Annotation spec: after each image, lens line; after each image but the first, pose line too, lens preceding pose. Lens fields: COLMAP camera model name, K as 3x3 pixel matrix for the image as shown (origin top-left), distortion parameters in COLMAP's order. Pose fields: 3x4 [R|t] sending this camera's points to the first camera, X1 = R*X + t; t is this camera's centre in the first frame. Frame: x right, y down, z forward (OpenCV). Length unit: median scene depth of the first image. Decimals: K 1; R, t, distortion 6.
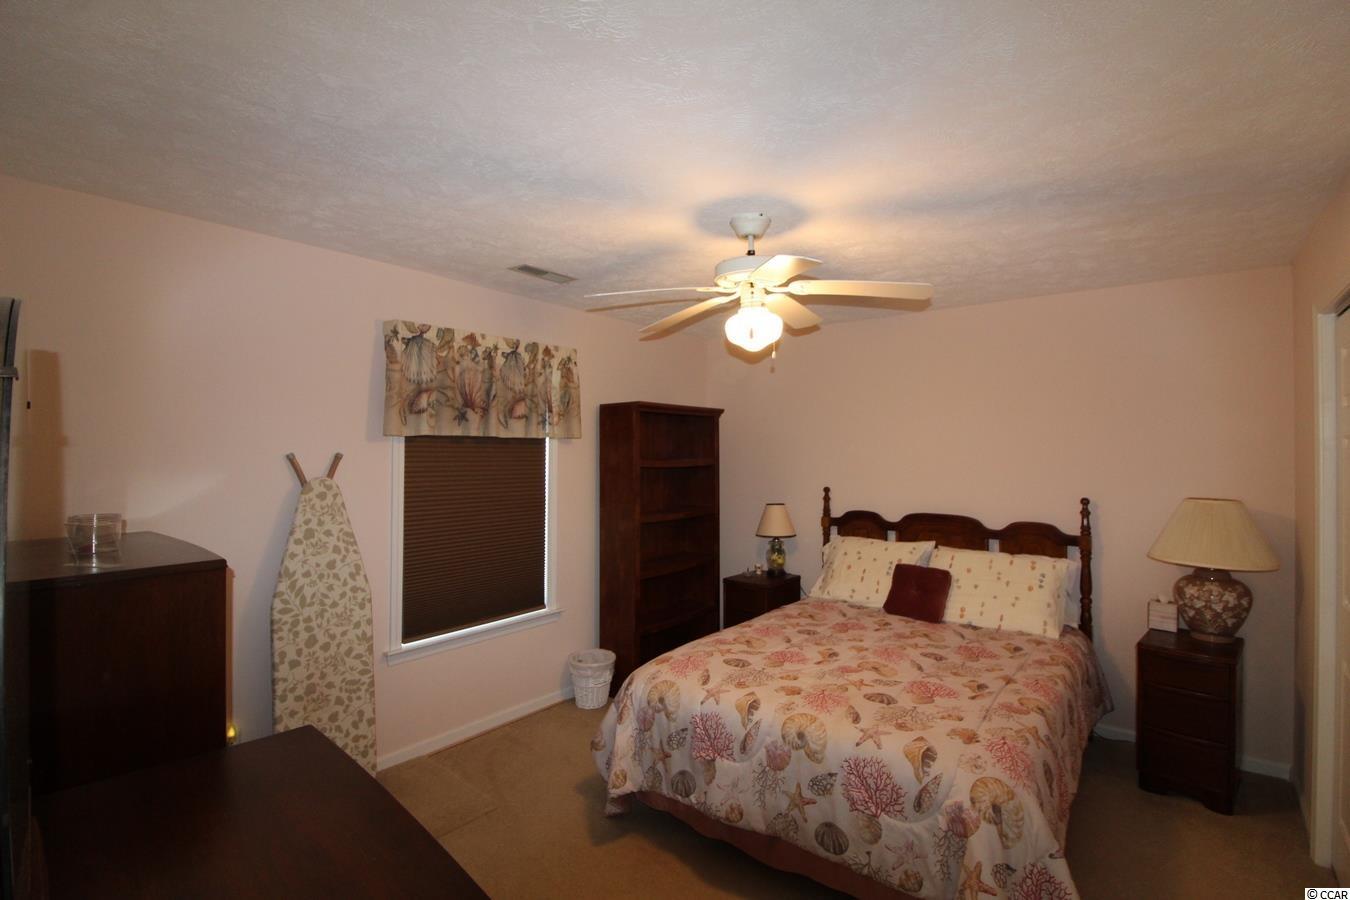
lens RADIAL K [[626.3, 0, 681.1], [0, 626.3, 439.9], [0, 0, 1]] dist [-0.002054, -0.015079]
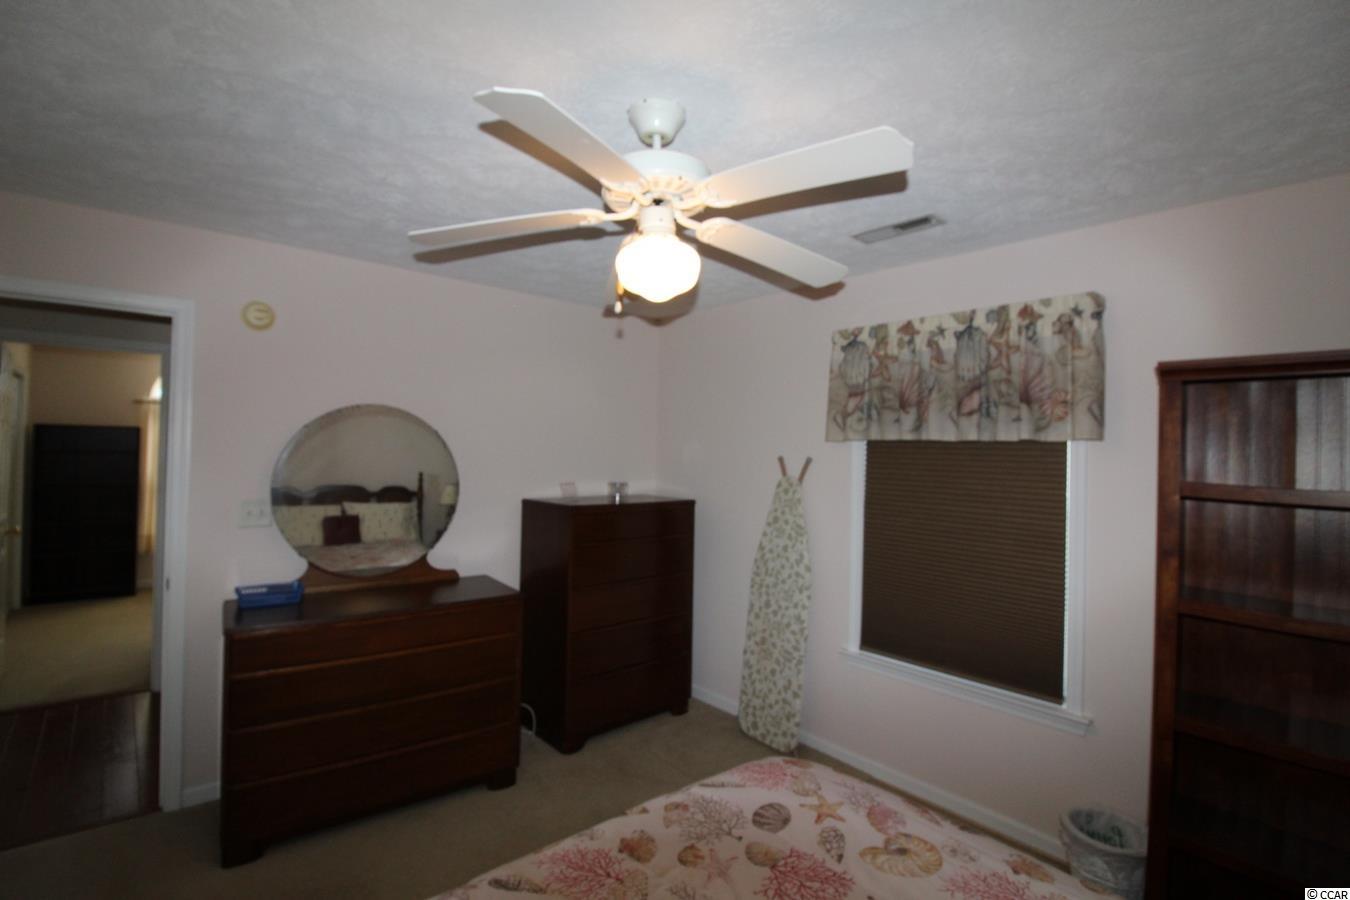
lens RADIAL K [[626.3, 0, 676.0], [0, 626.3, 430.3], [0, 0, 1]] dist [-0.000175, 0.000034]
pose [[-0.163498, -0.034413, -0.985943, 0.623152], [0.002087, 0.999377, -0.035228, 0.011554], [0.986541, -0.007817, -0.163324, 0.901613]]
